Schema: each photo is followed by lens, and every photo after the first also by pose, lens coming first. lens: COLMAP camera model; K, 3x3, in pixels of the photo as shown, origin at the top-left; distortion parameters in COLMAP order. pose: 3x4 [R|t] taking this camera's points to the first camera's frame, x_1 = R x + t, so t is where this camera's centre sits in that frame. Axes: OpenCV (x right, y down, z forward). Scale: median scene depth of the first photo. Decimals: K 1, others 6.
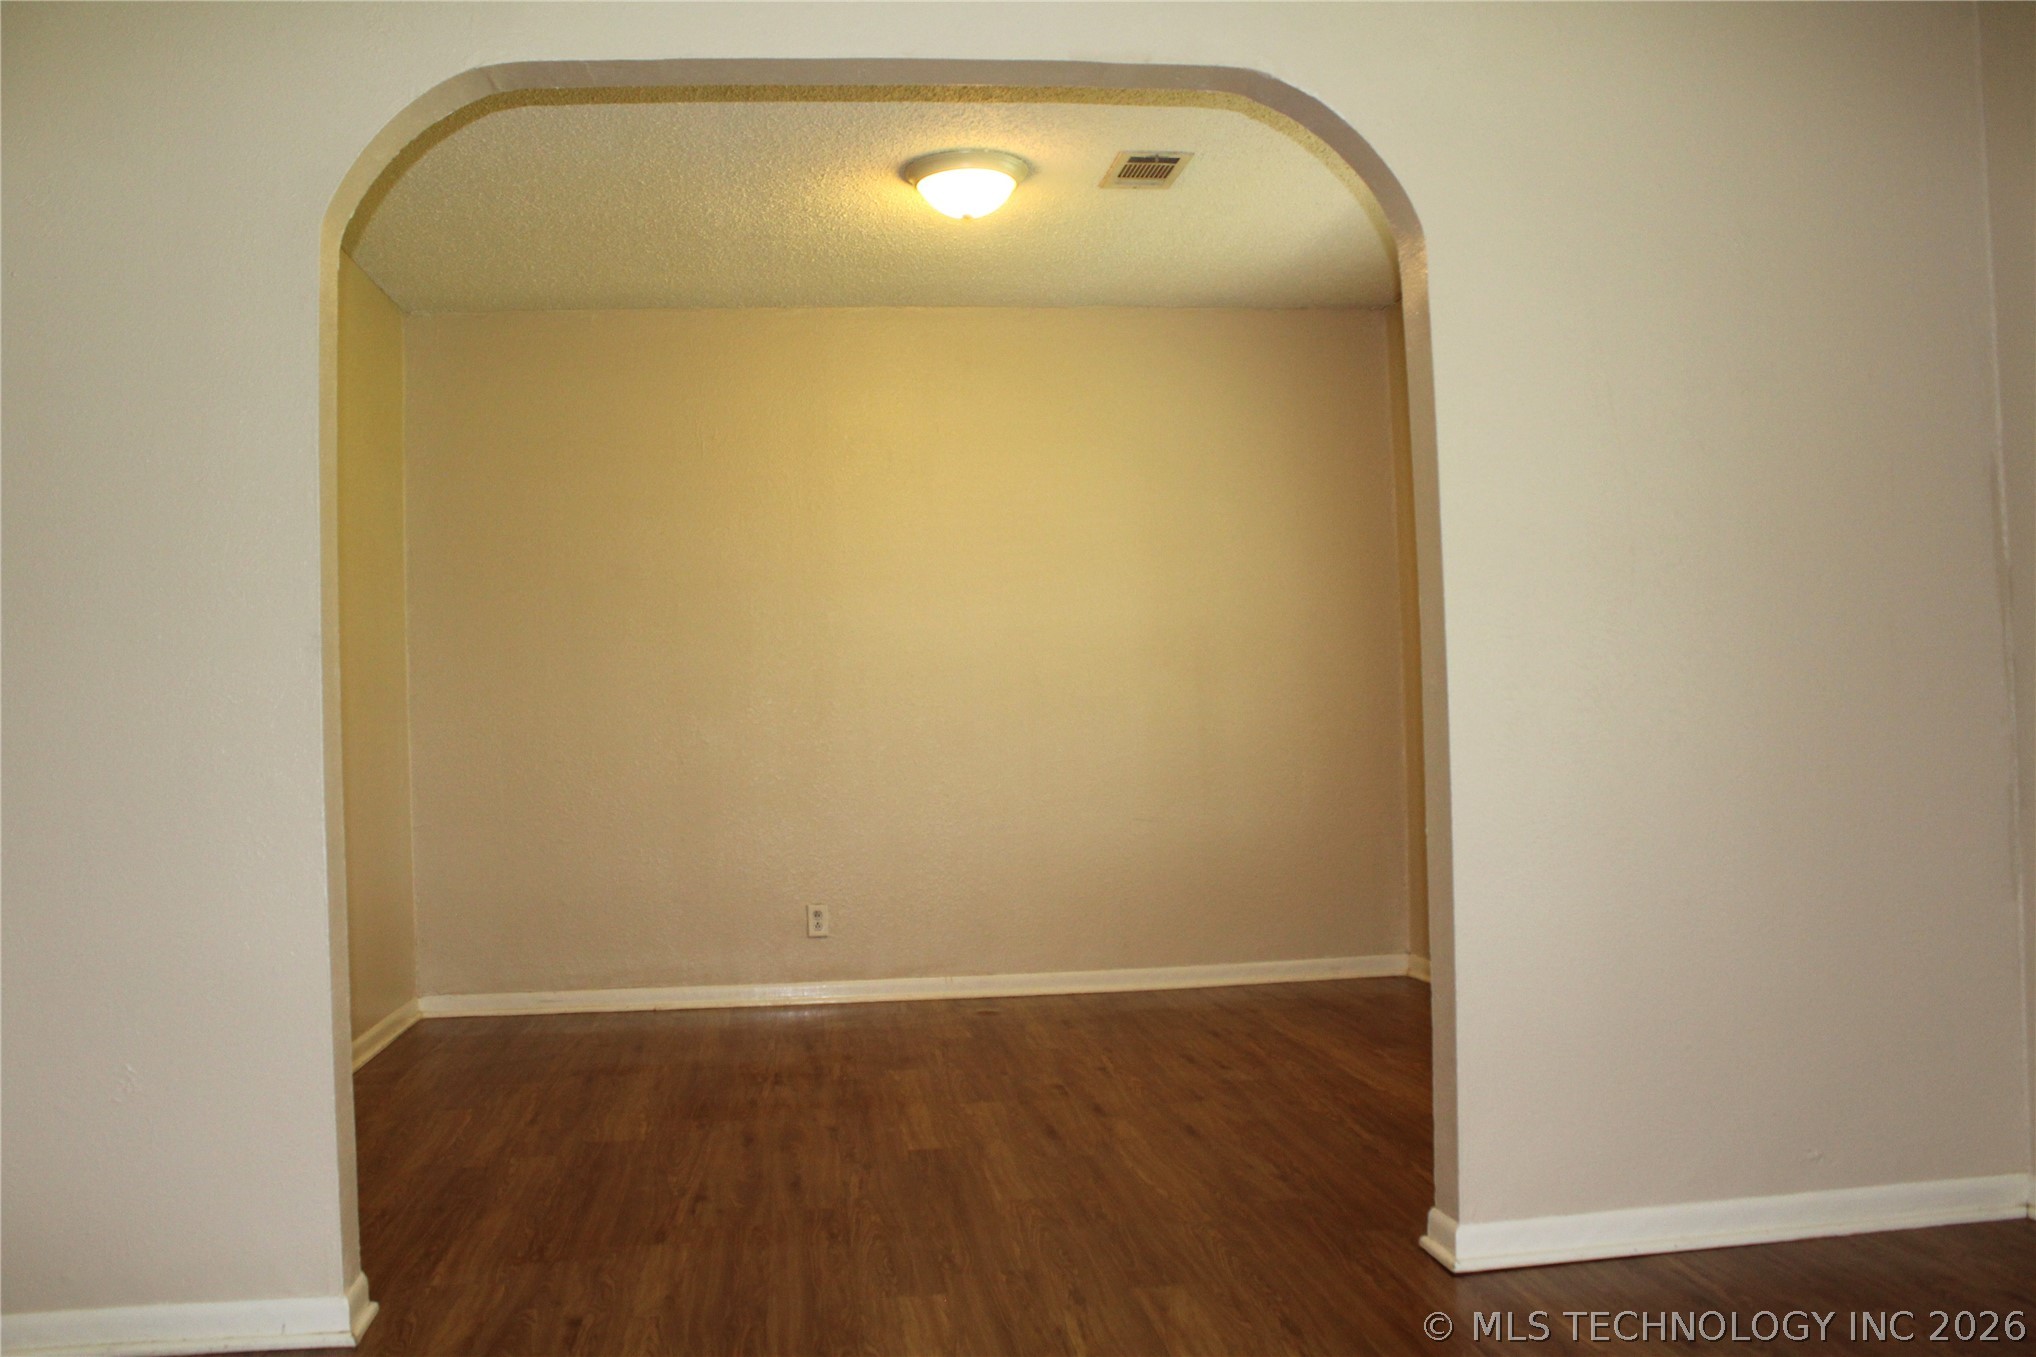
lens RADIAL K [[1718.1, 0, 1005.0], [0, 1718.1, 681.4], [0, 0, 1]] dist [-0.176989, 0.180492]
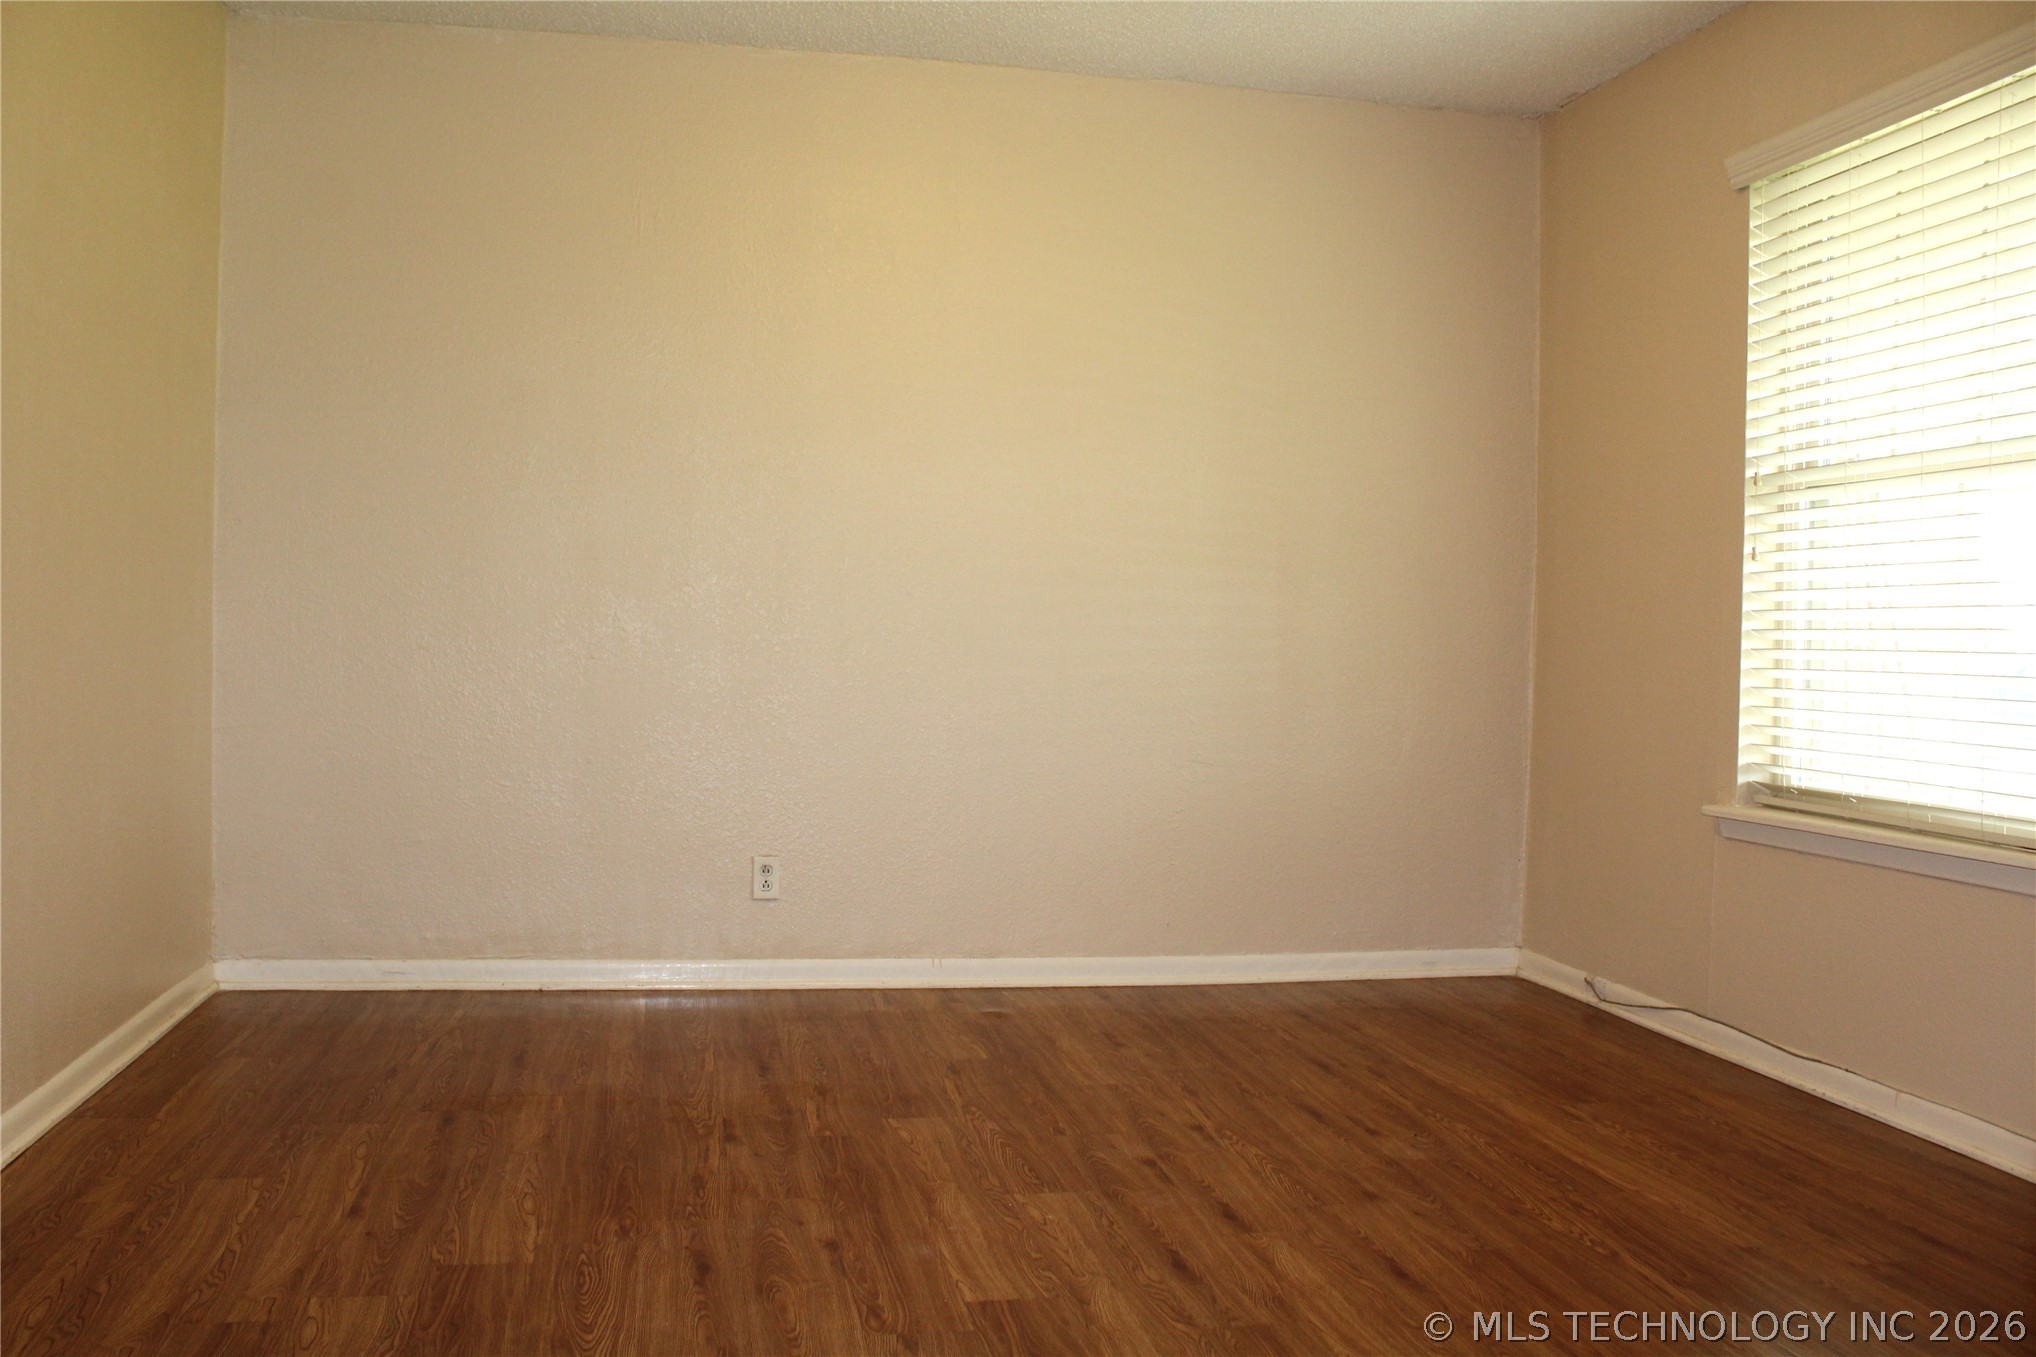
lens RADIAL K [[1718.1, 0, 1005.0], [0, 1718.1, 681.4], [0, 0, 1]] dist [-0.176989, 0.180492]
pose [[0.996150, 0.050109, 0.071928, -0.080381], [-0.053831, 0.997258, 0.050774, 0.014411], [-0.069186, -0.054450, 0.996117, 0.324396]]
